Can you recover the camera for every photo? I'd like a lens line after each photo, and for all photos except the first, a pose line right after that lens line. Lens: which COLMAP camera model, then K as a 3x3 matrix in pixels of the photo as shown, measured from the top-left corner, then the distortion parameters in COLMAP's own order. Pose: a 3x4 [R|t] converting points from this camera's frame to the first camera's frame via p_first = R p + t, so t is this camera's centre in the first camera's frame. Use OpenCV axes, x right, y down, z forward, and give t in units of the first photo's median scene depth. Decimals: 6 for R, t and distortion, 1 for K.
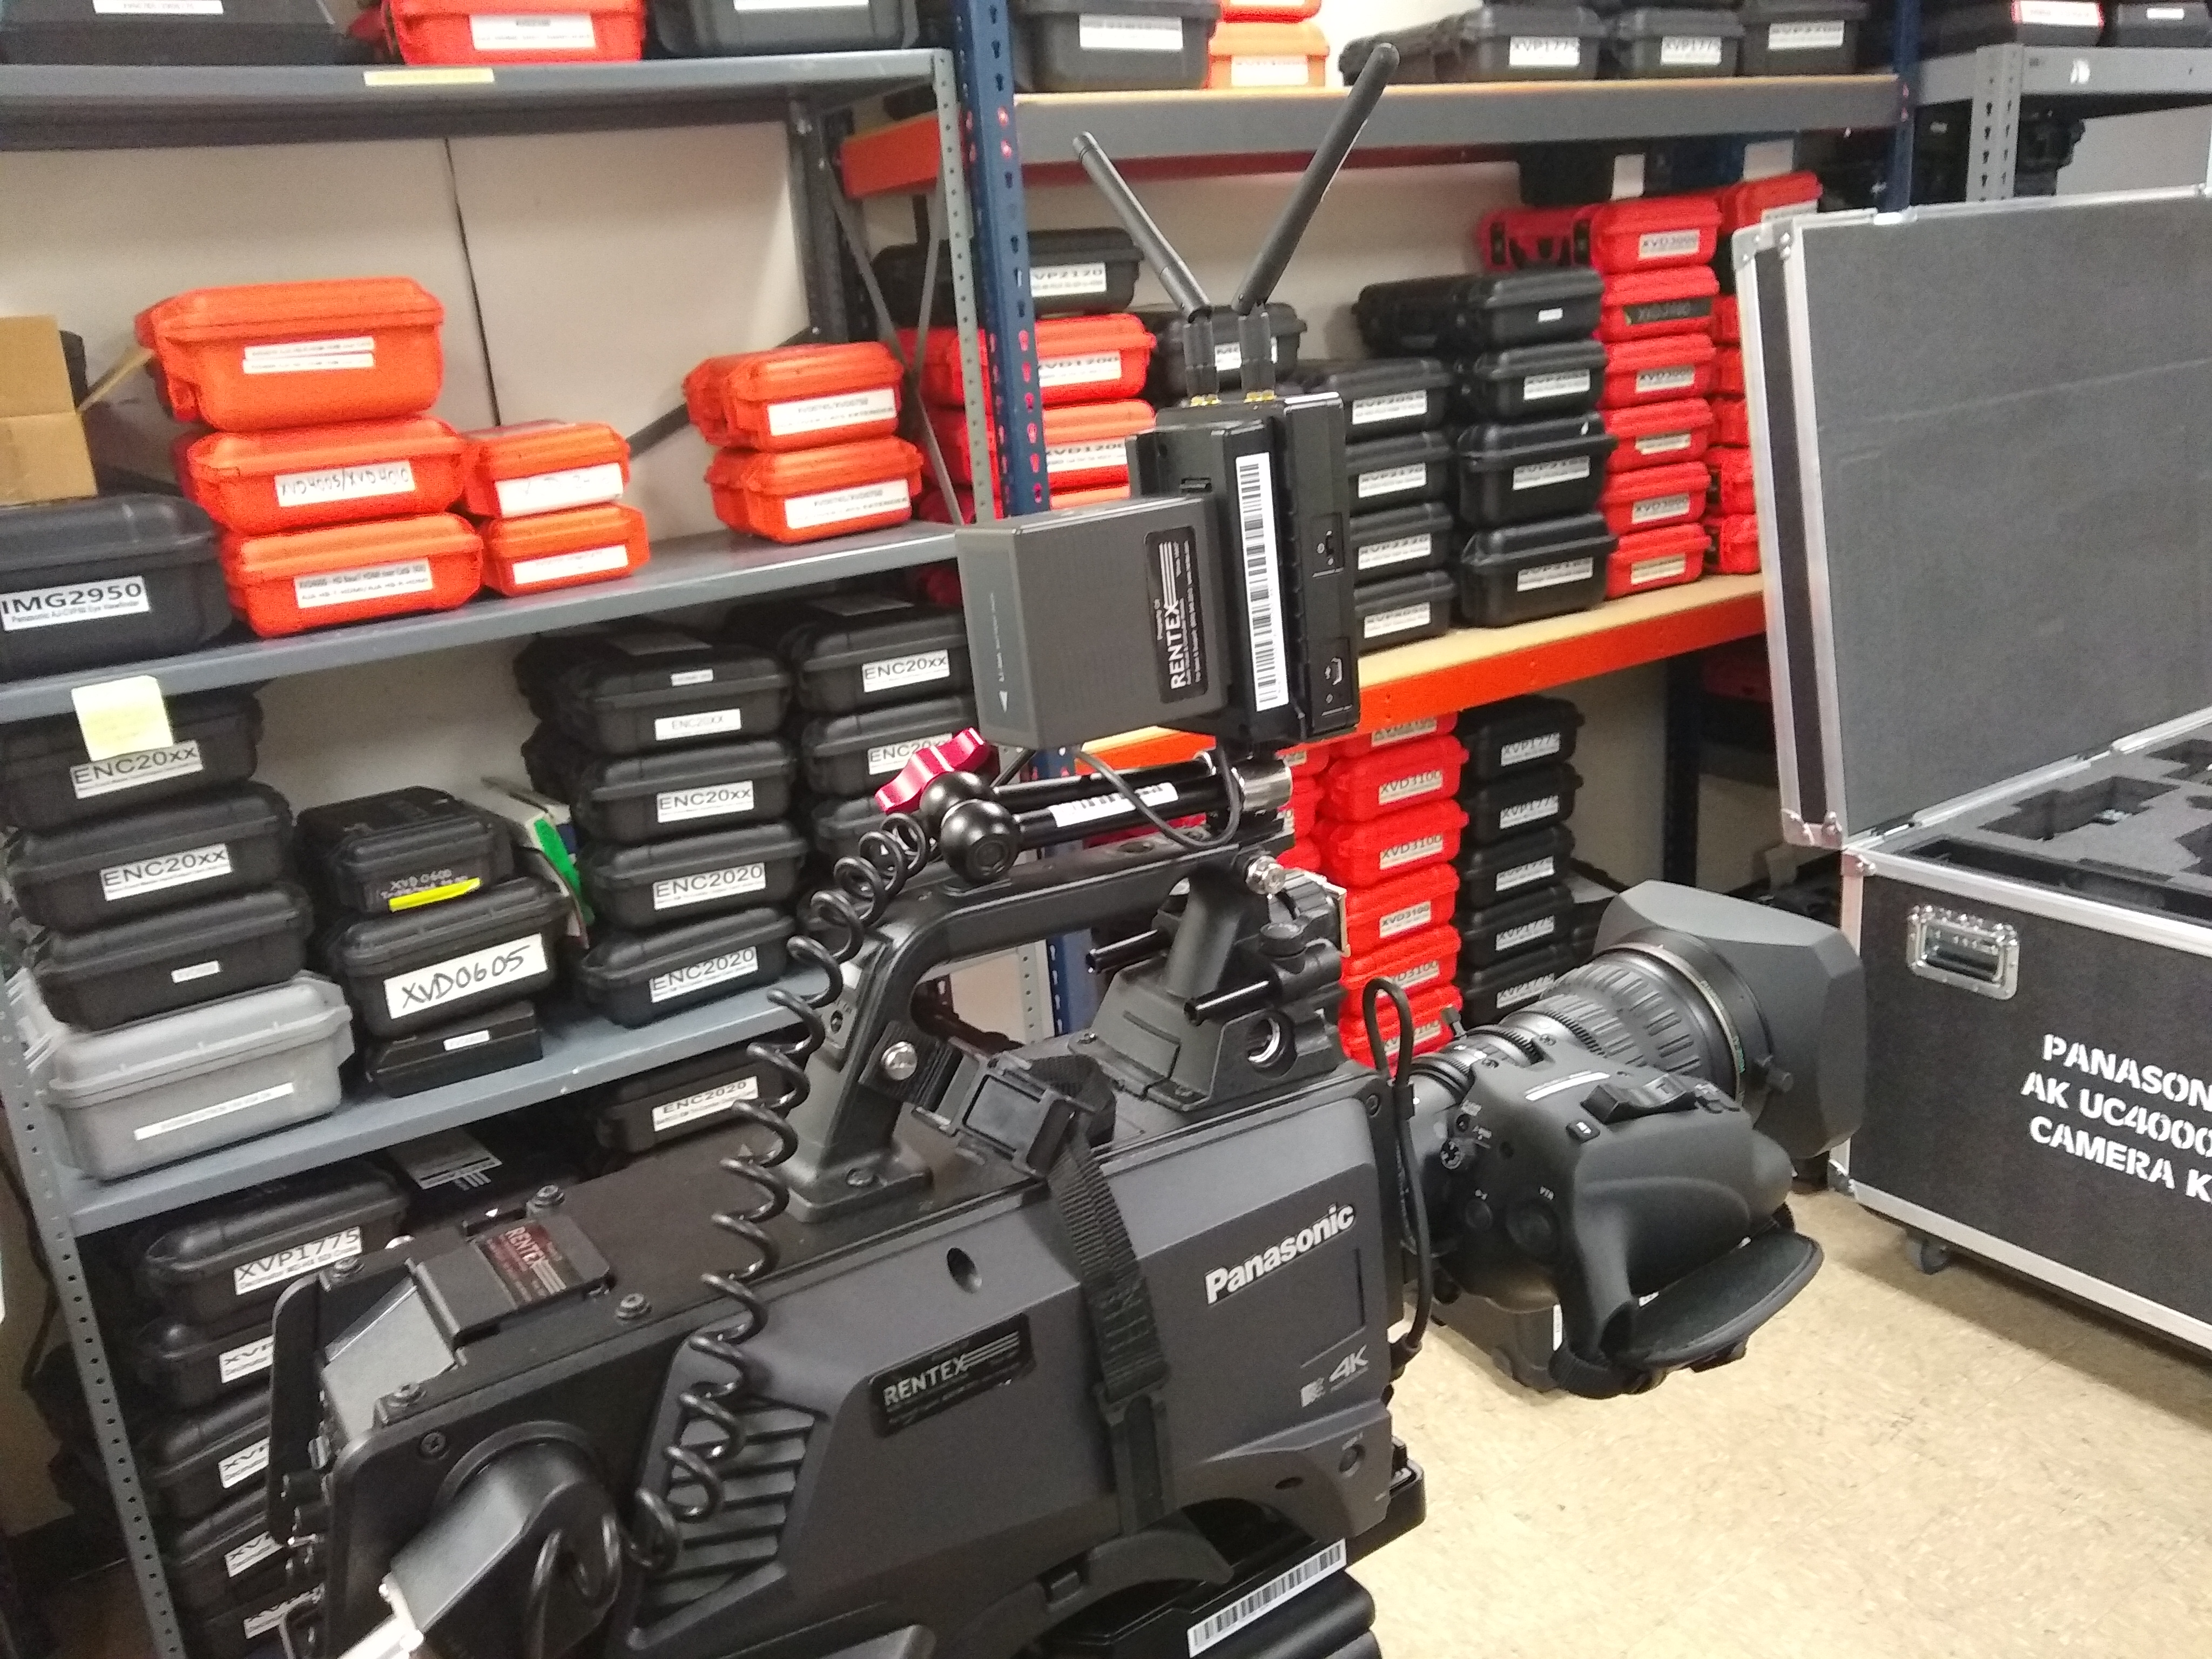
lens RADIAL K [[1756.0, 0, 1111.2], [0, 1756.0, 824.6], [0, 0, 1]] dist [0.002588, 0.000011]
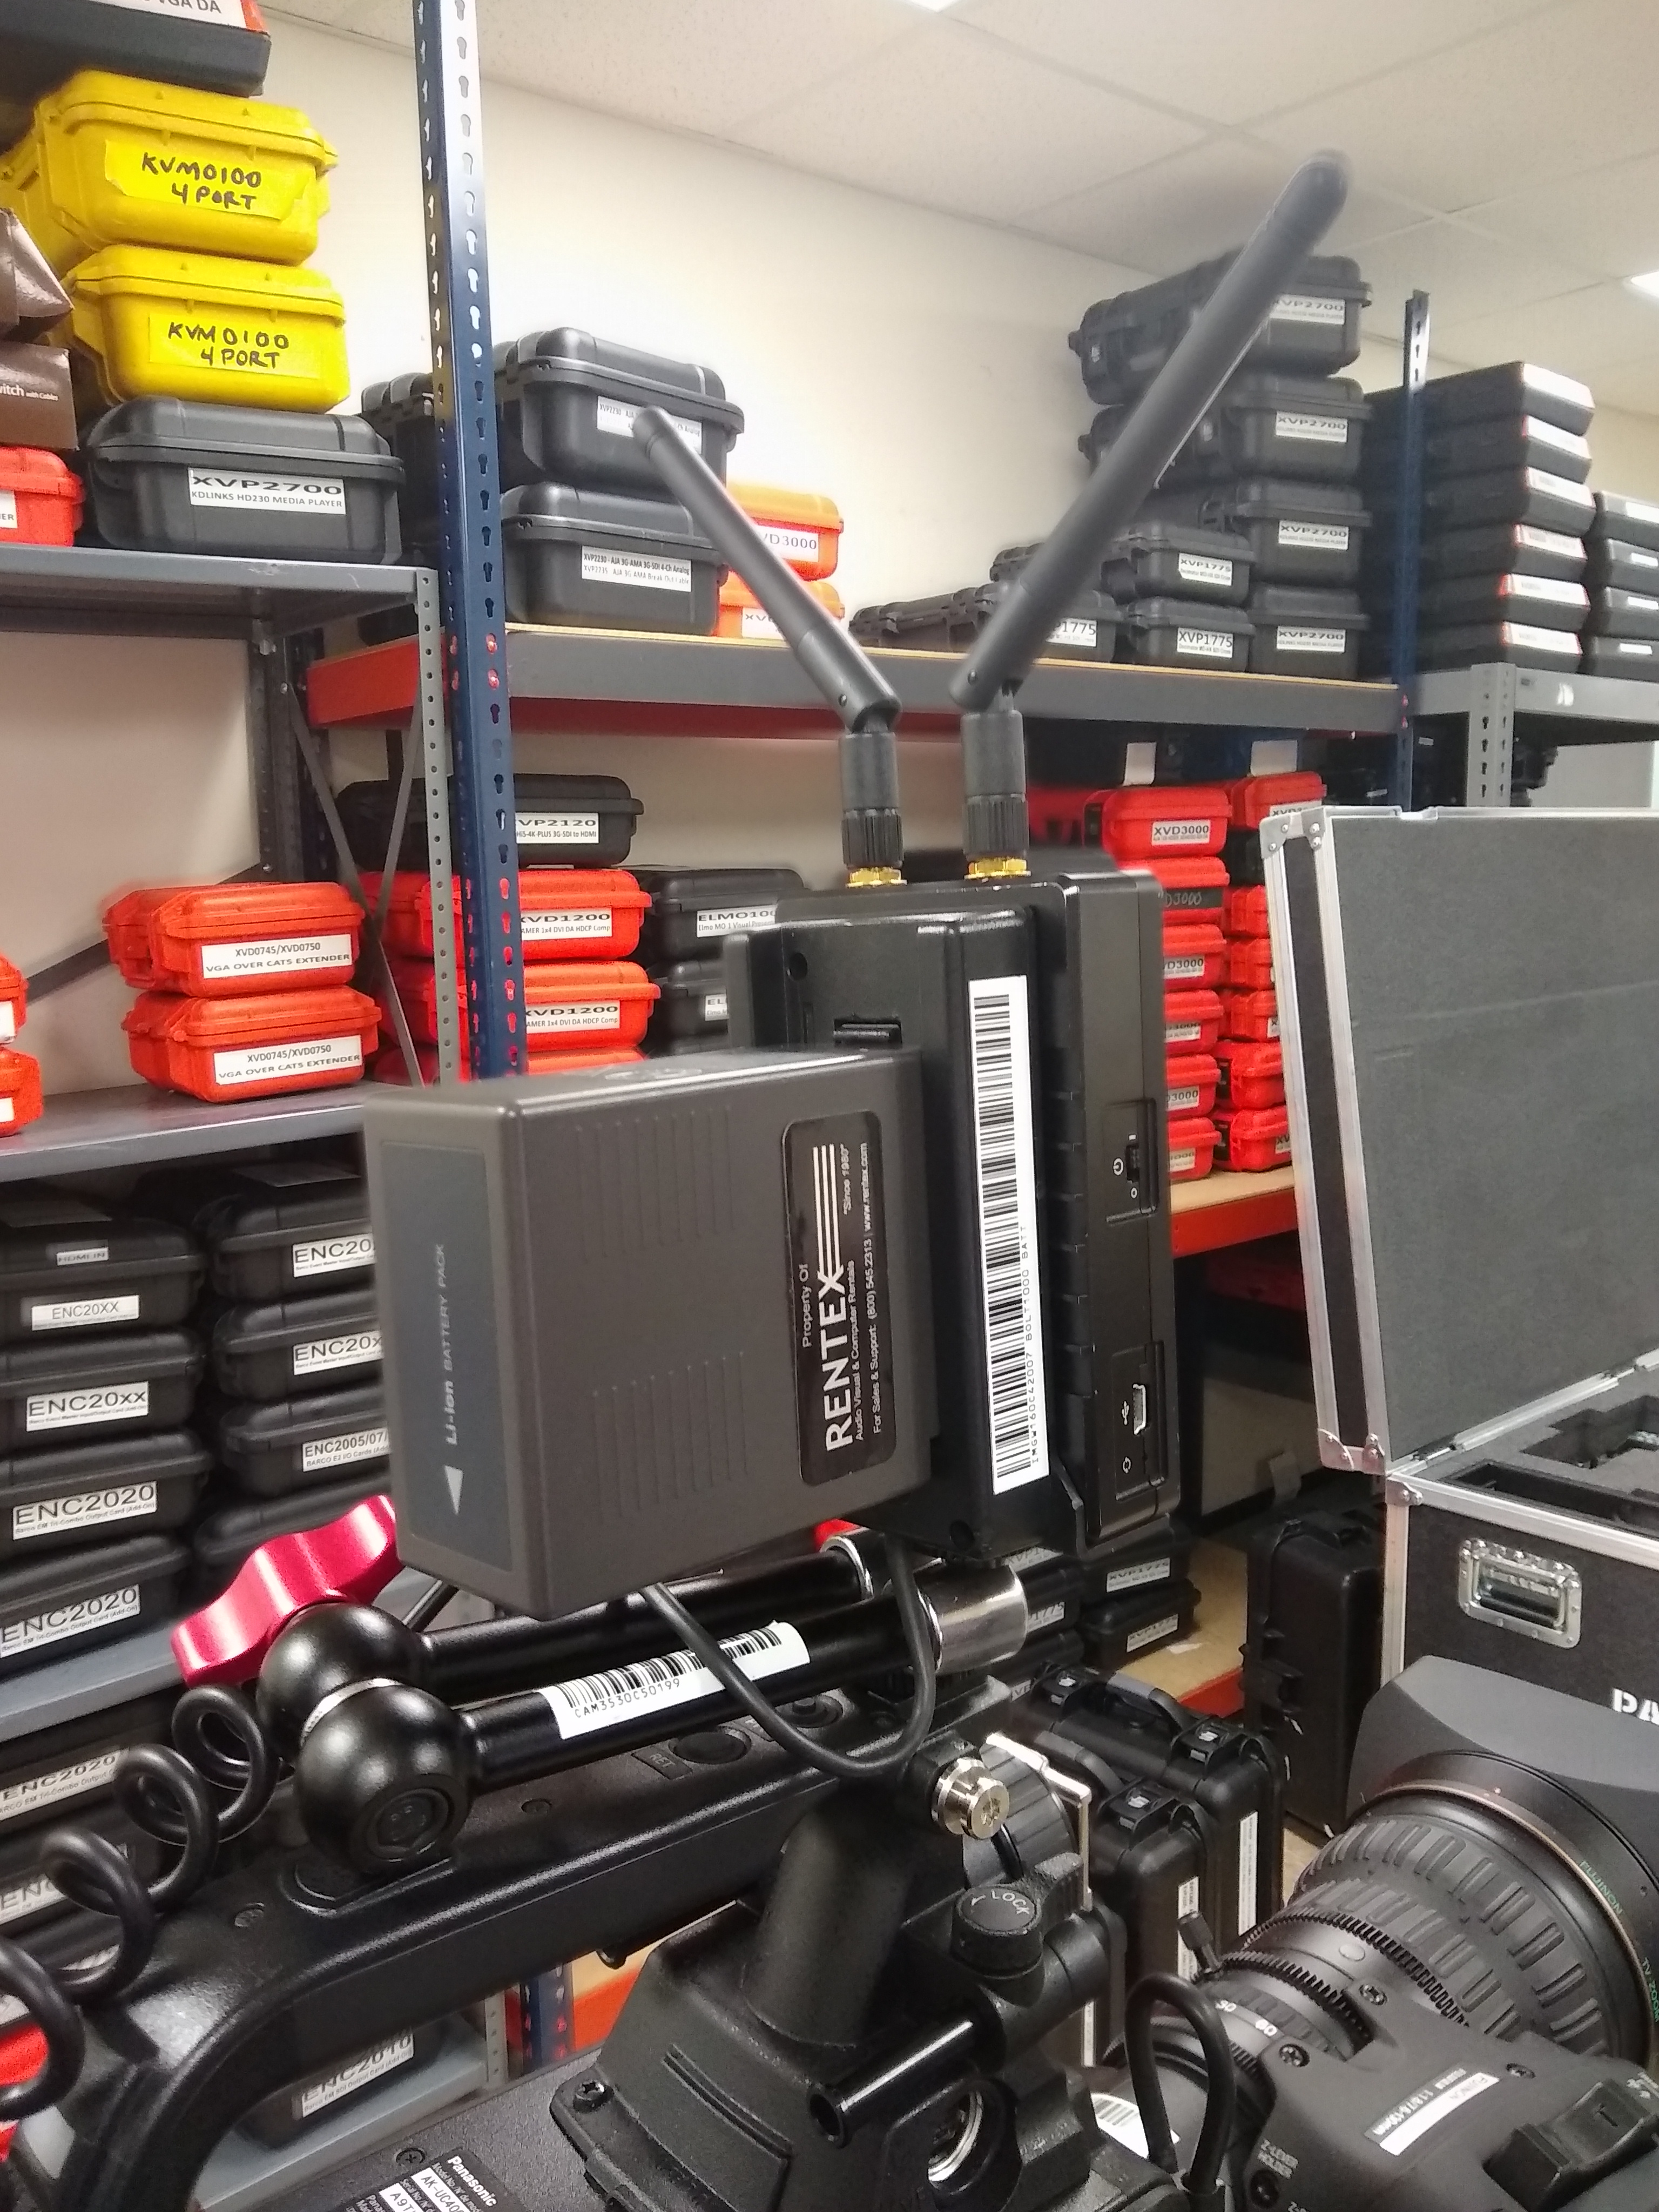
lens RADIAL K [[1756.0, 0, 826.5], [0, 1756.0, 1107.5], [0, 0, 1]] dist [0.002588, 0.000011]
pose [[0.989550, 0.037562, 0.139212, -0.007474], [-0.014309, 0.986289, -0.164405, -0.020869], [-0.143479, 0.160695, 0.976520, 0.120585]]
